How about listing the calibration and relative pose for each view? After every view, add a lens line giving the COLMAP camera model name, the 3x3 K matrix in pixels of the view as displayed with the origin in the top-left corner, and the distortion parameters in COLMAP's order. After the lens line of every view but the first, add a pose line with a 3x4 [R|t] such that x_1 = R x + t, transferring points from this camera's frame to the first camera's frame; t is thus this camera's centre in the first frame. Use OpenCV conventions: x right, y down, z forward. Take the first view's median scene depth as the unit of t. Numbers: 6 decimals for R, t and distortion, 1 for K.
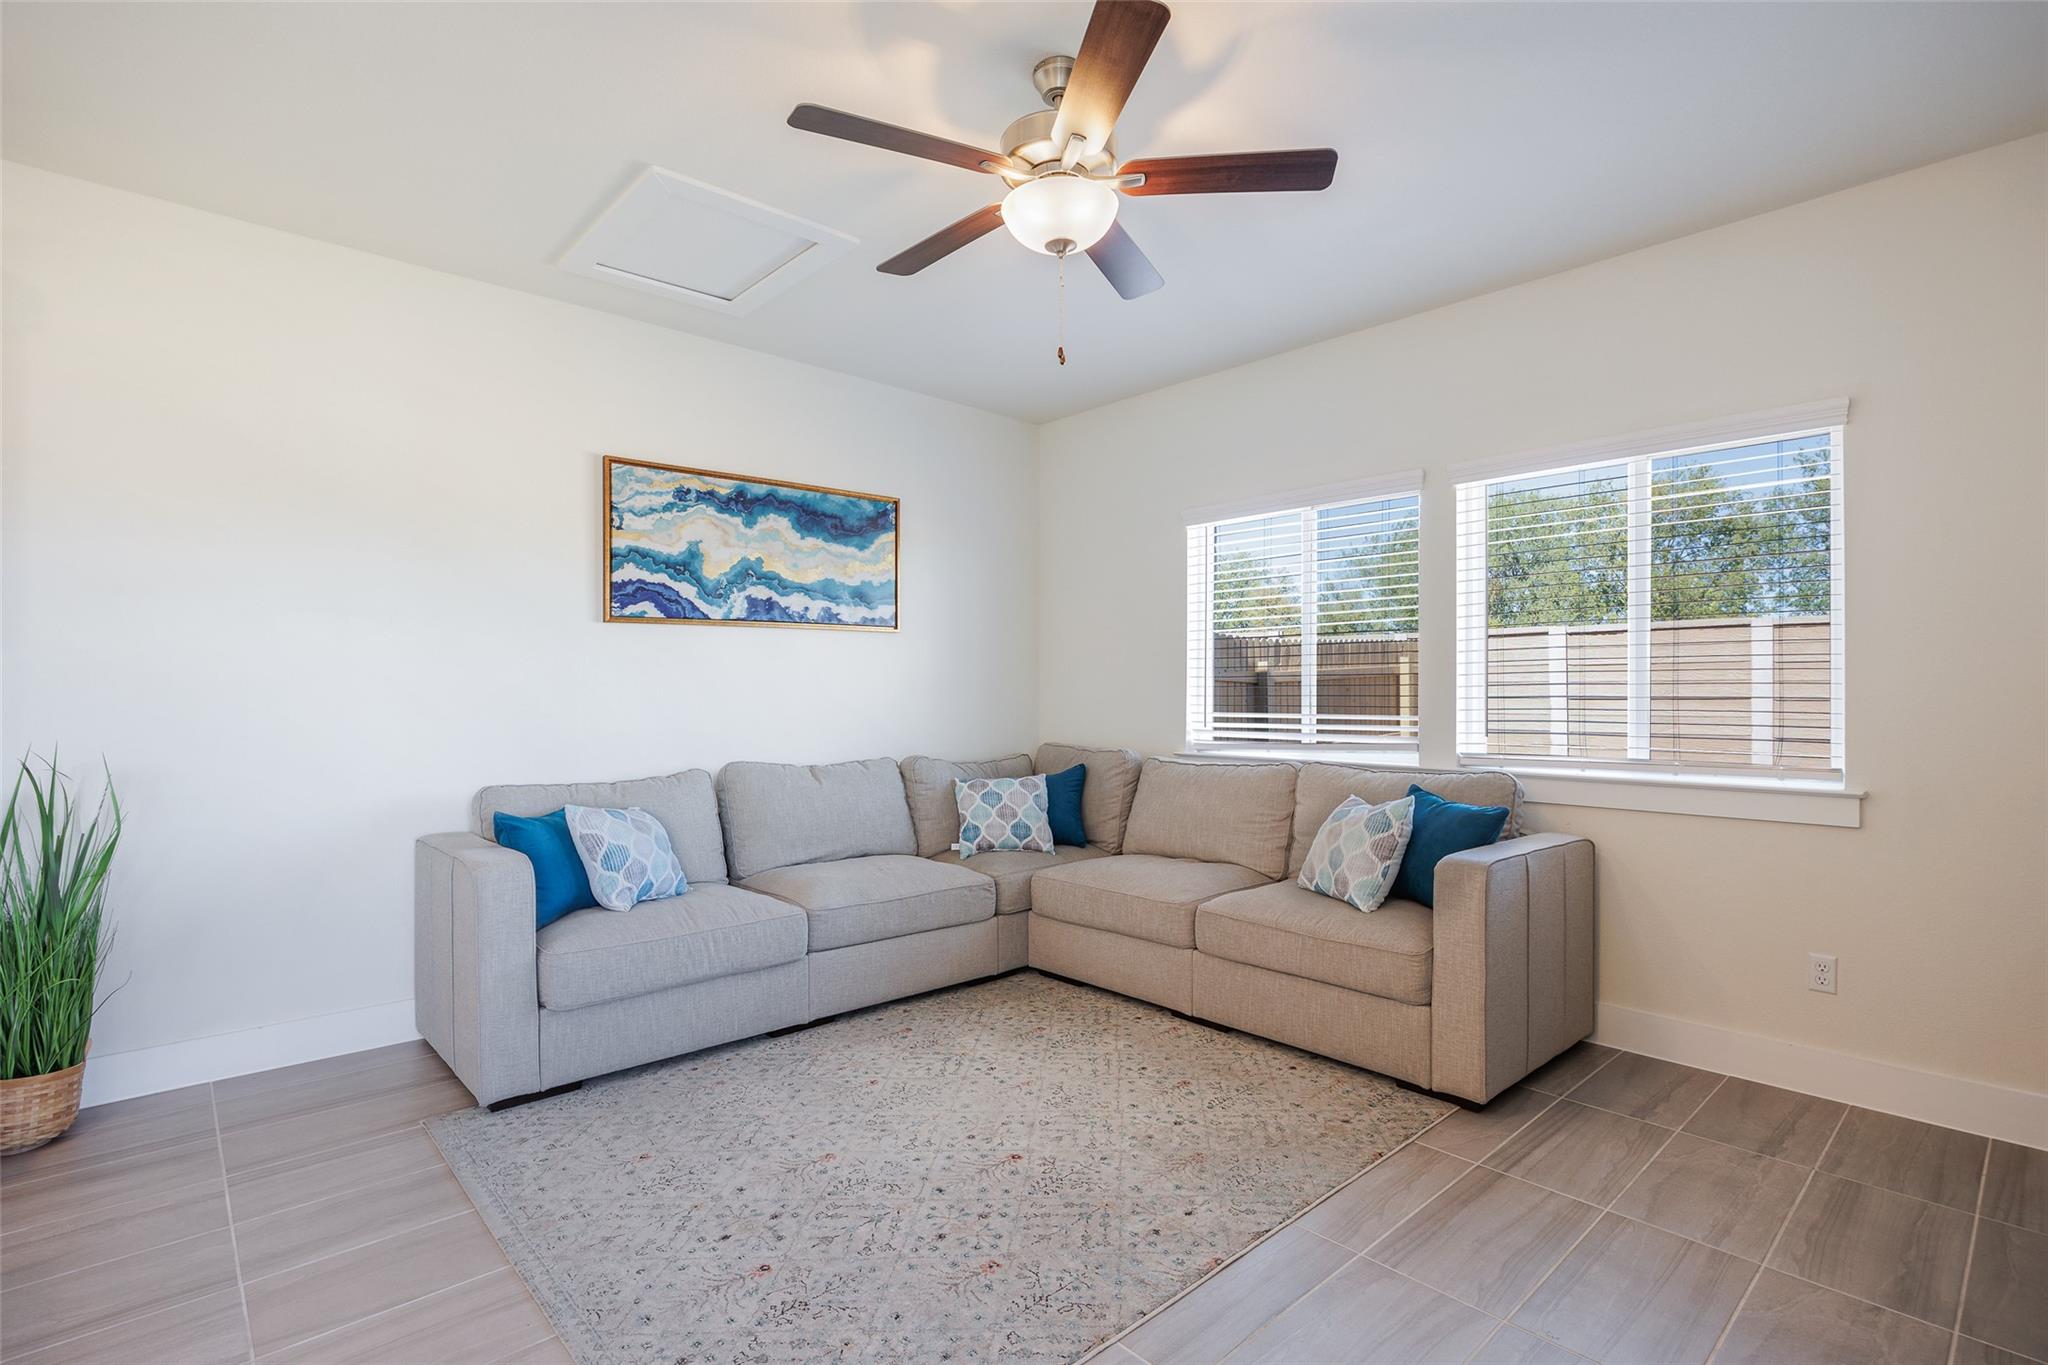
lens RADIAL K [[963.6, 0, 1023.8], [0, 963.6, 704.3], [0, 0, 1]] dist [-0.003012, -0.000266]
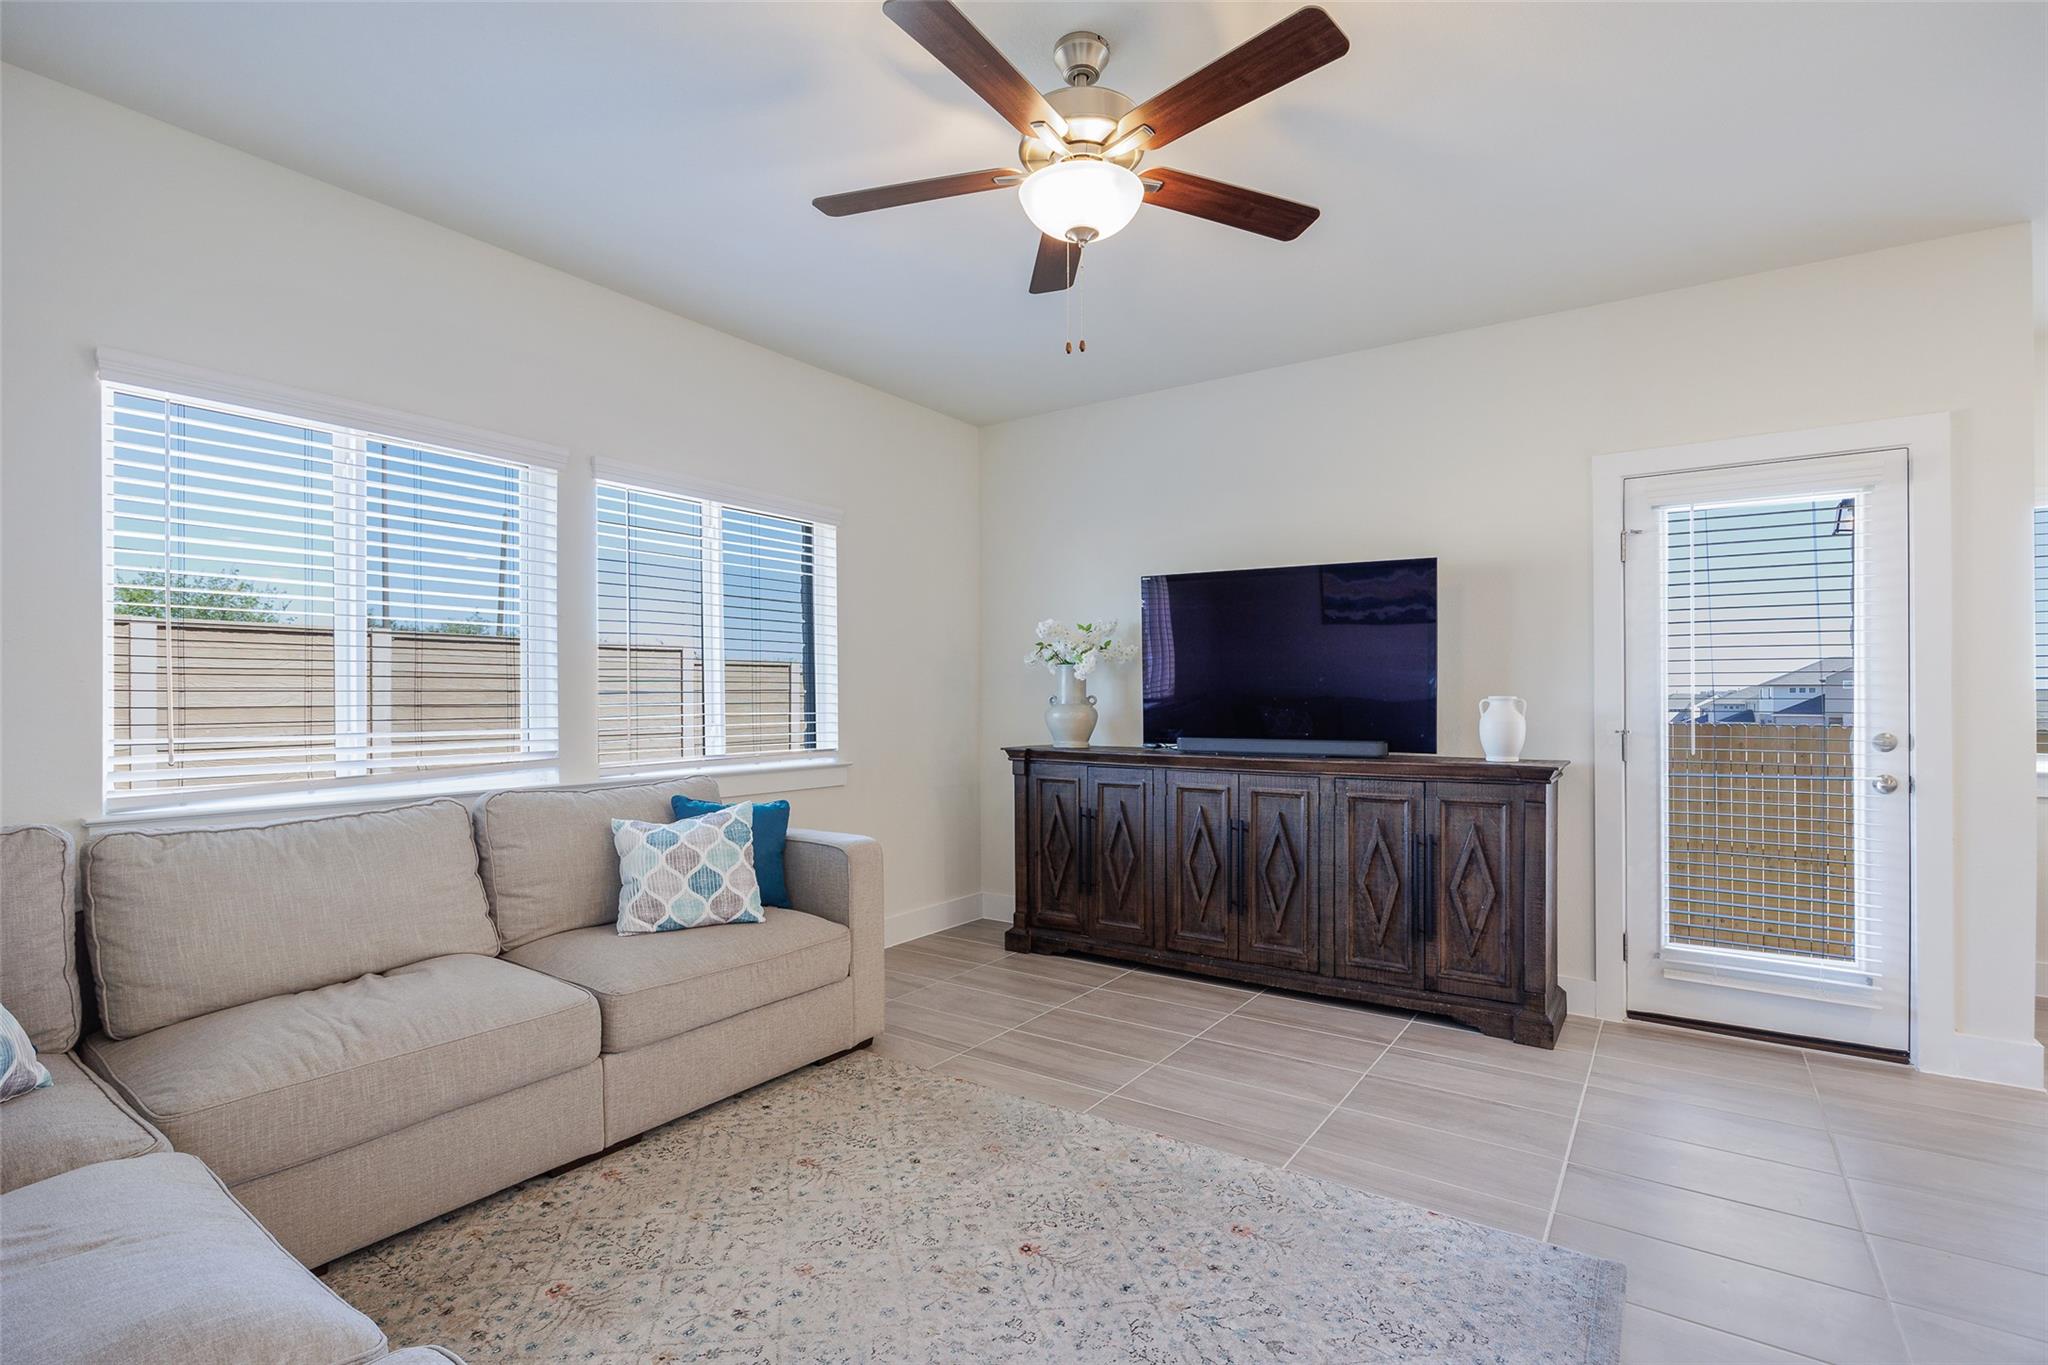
lens RADIAL K [[963.6, 0, 1023.8], [0, 963.6, 704.3], [0, 0, 1]] dist [-0.003012, -0.000266]
pose [[-0.226084, -0.002904, 0.974103, -0.739866], [0.013838, 0.999885, 0.006193, -0.010749], [-0.974009, 0.014880, -0.226018, 1.059644]]
